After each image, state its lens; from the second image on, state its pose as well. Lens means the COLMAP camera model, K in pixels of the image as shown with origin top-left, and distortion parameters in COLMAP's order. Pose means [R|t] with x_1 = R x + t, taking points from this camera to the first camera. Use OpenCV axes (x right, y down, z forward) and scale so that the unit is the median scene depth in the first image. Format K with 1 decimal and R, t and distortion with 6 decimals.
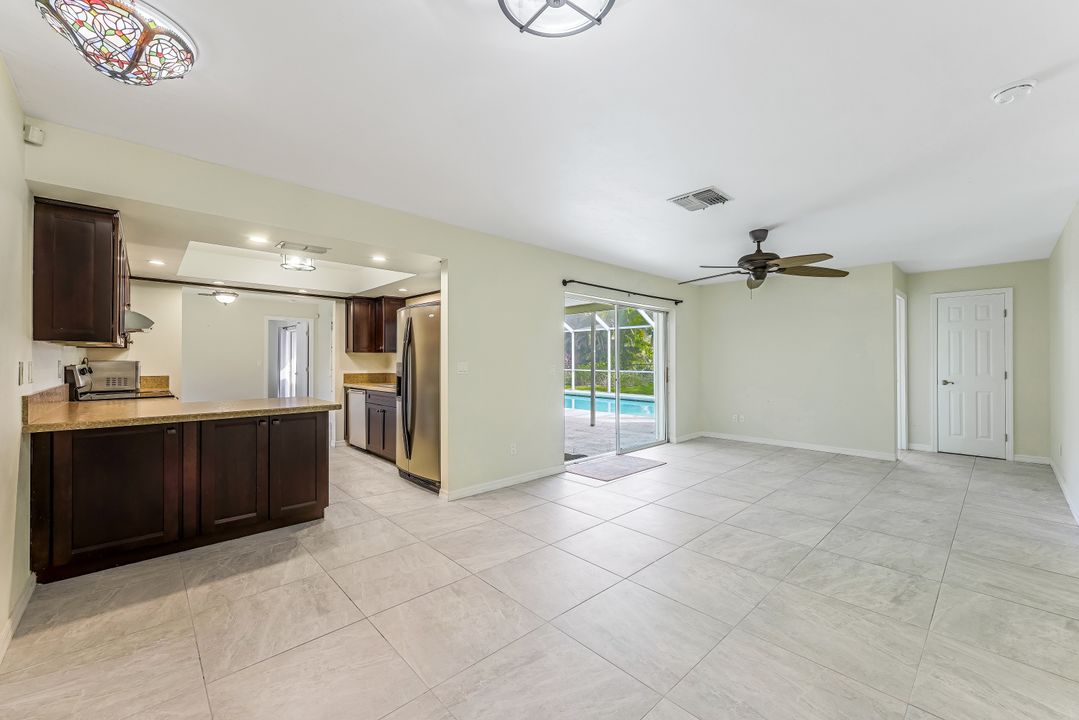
lens RADIAL K [[432.1, 0, 534.6], [0, 432.1, 356.7], [0, 0, 1]] dist [0.000380, -0.000105]
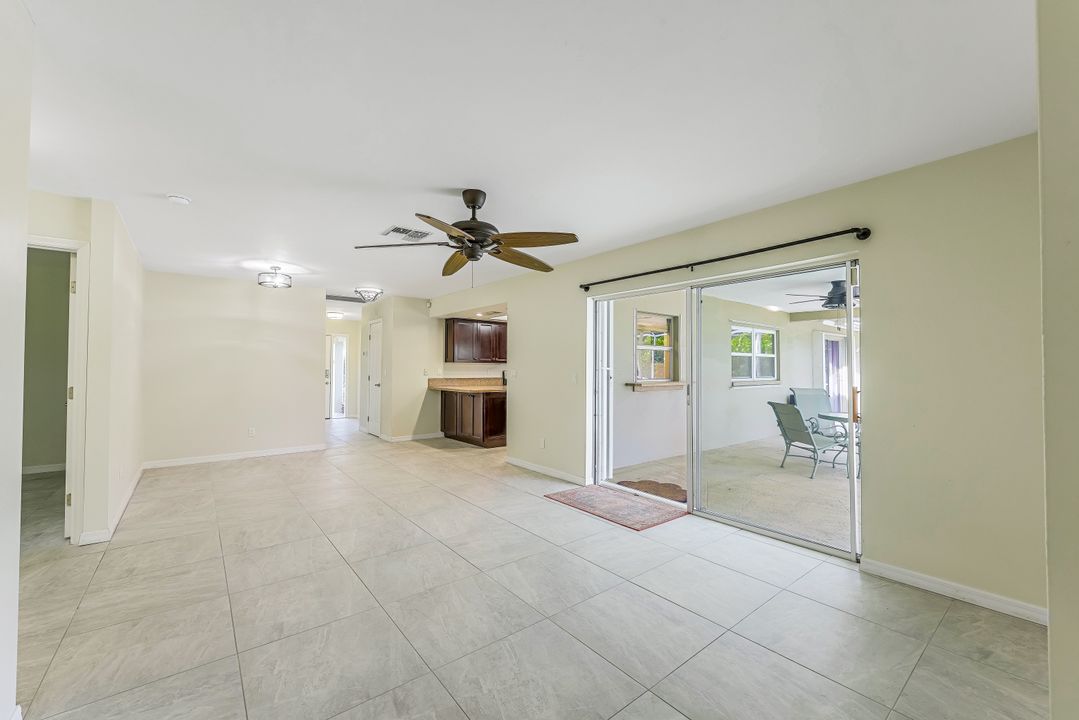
lens RADIAL K [[432.1, 0, 540.5], [0, 432.1, 357.6], [0, 0, 1]] dist [0.000380, -0.000105]
pose [[-0.069436, -0.022832, -0.997325, 1.781051], [0.001977, 0.999733, -0.023025, 0.008169], [0.997584, -0.003571, -0.069372, 1.676559]]
